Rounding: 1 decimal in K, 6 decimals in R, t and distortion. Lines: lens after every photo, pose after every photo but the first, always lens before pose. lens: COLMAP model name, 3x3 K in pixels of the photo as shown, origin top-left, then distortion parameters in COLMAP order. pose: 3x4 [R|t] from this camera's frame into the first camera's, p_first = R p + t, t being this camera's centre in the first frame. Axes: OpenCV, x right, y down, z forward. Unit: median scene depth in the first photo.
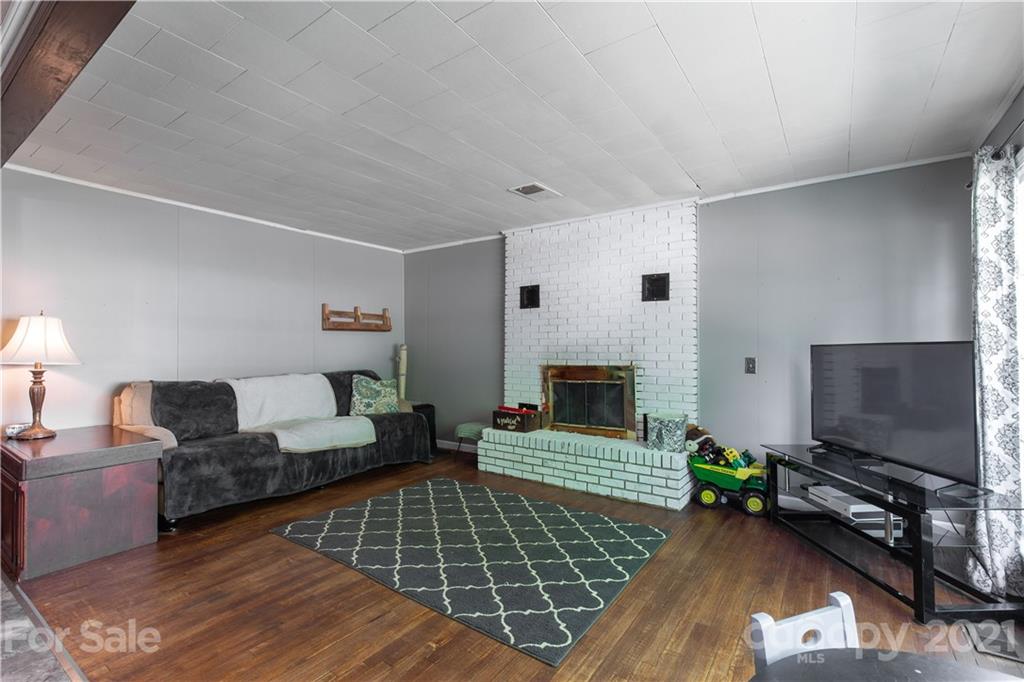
lens RADIAL K [[464.9, 0, 514.2], [0, 464.9, 337.9], [0, 0, 1]] dist [0.000091, -0.000142]
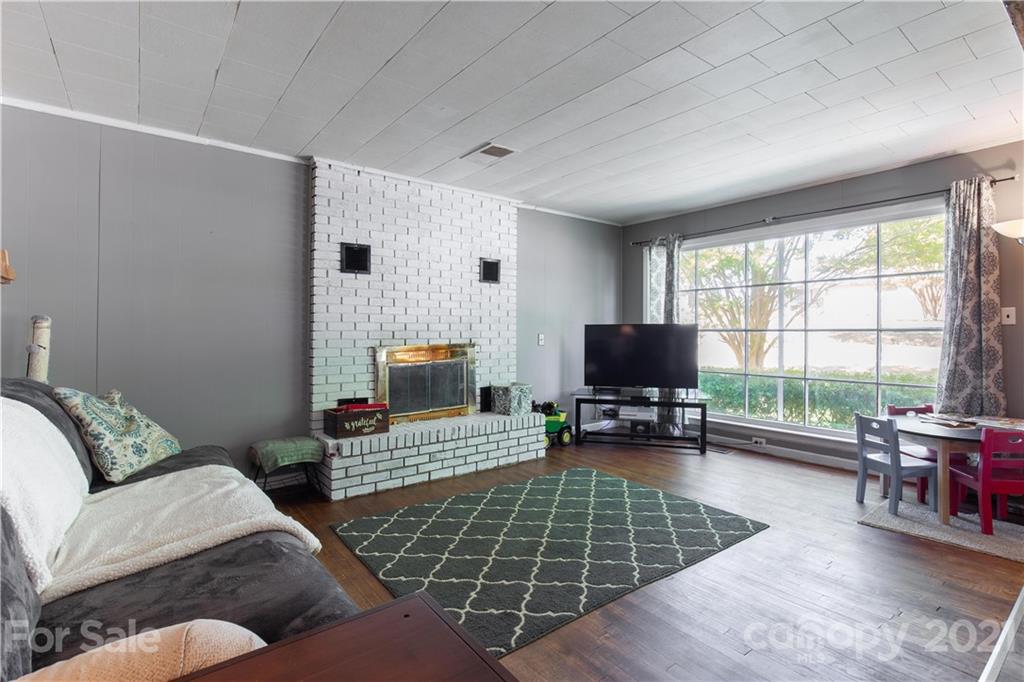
lens RADIAL K [[489.3, 0, 513.5], [0, 489.3, 332.7], [0, 0, 1]] dist [0.001013, 0.000037]
pose [[0.283732, -0.006648, 0.958881, -0.732034], [-0.022669, 0.999650, 0.013638, 0.018436], [-0.958636, -0.025606, 0.283482, 0.572372]]
